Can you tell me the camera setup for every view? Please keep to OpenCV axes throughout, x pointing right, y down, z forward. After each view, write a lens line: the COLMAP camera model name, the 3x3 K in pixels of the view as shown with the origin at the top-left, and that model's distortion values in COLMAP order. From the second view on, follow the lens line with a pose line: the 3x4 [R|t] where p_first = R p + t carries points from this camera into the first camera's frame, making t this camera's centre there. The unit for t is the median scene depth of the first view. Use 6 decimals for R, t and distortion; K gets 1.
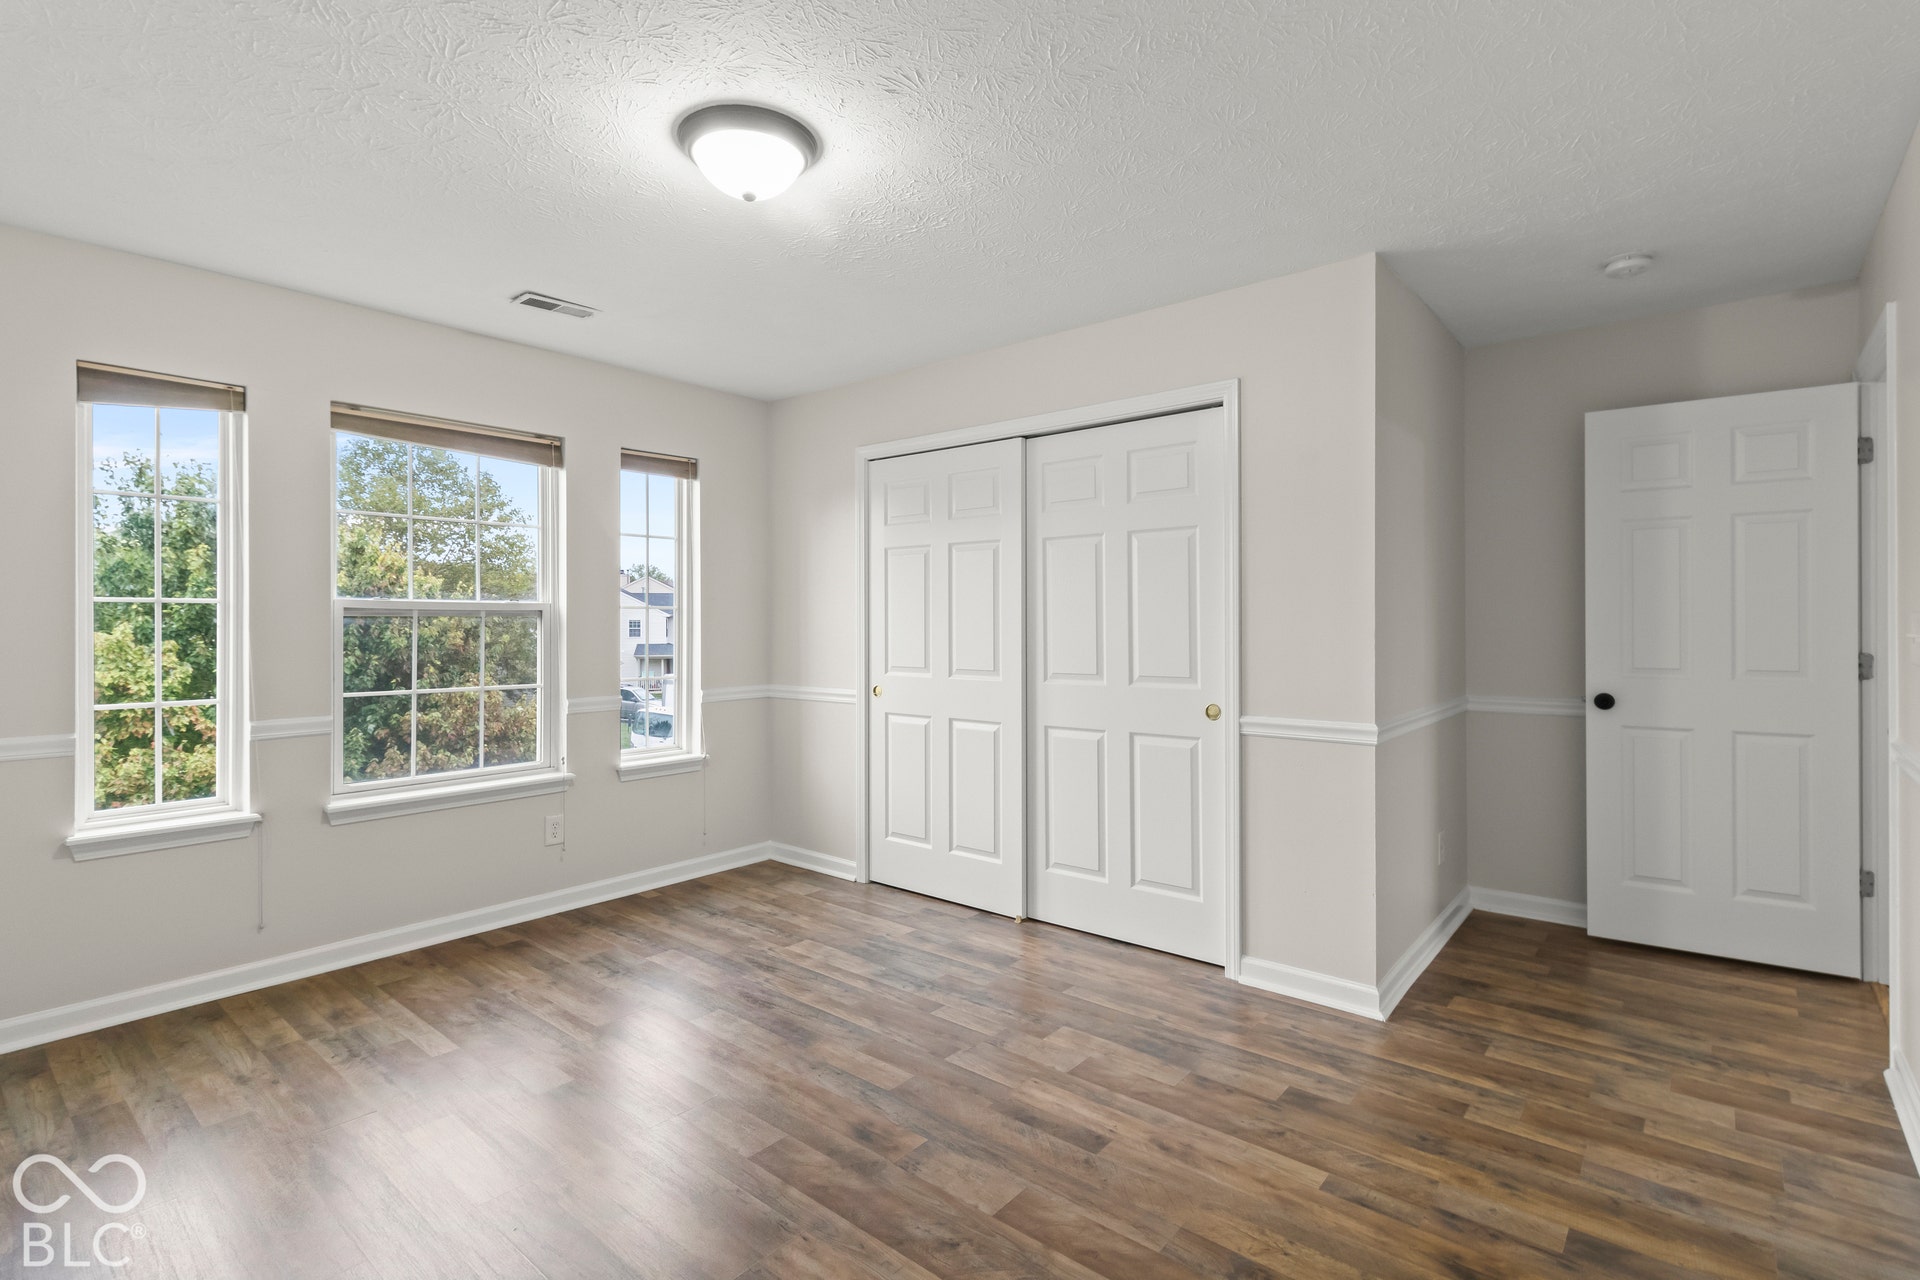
lens RADIAL K [[903.9, 0, 948.1], [0, 903.9, 630.1], [0, 0, 1]] dist [0.003860, -0.002255]
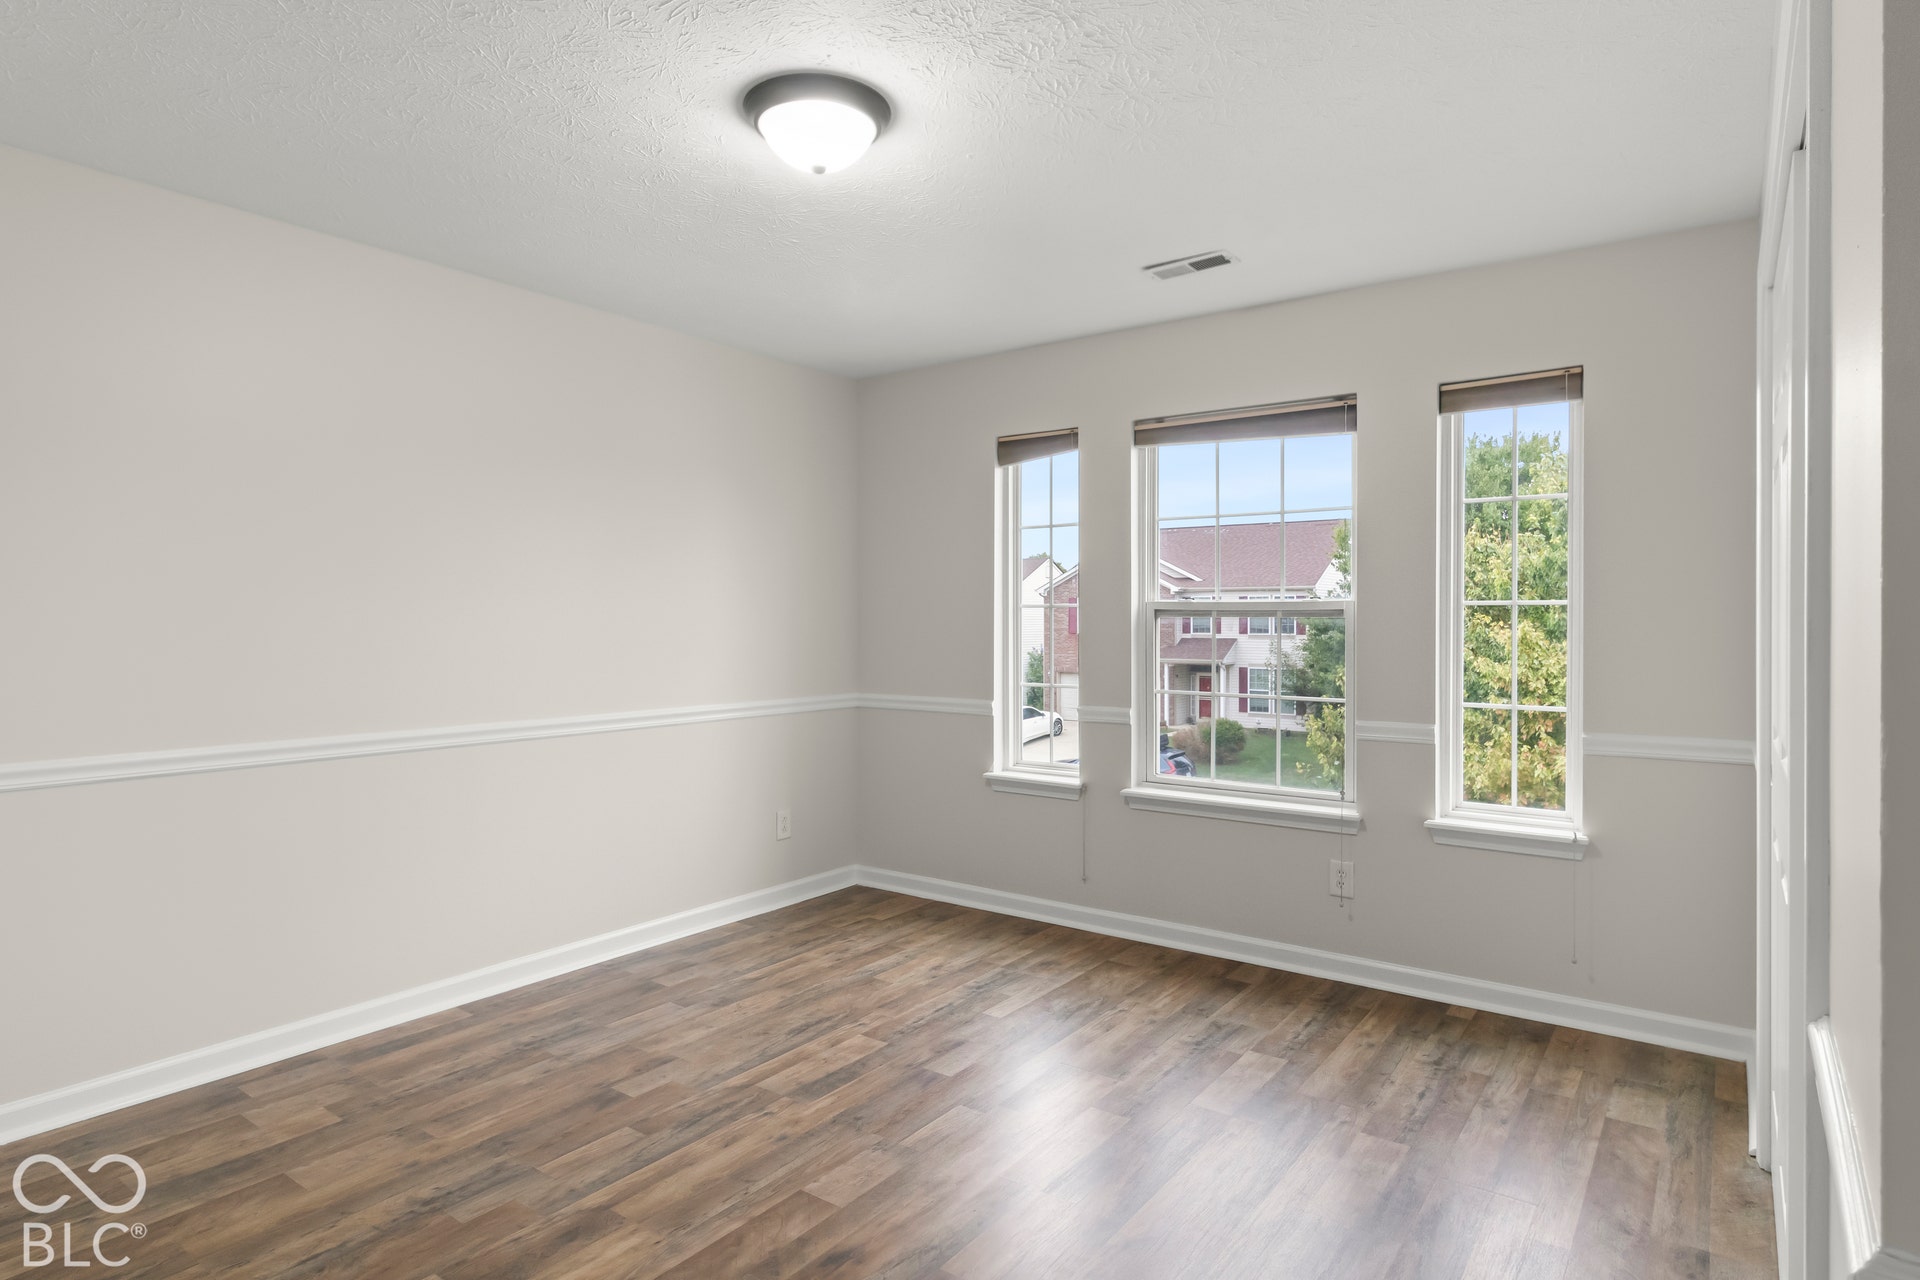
lens RADIAL K [[1042.7, 0, 955.4], [0, 1042.7, 628.4], [0, 0, 1]] dist [-0.002720, -0.000596]
pose [[0.066984, 0.008524, -0.997718, 0.519136], [-0.009952, 0.999919, 0.007874, -0.008603], [0.997704, 0.009401, 0.067063, 0.644068]]
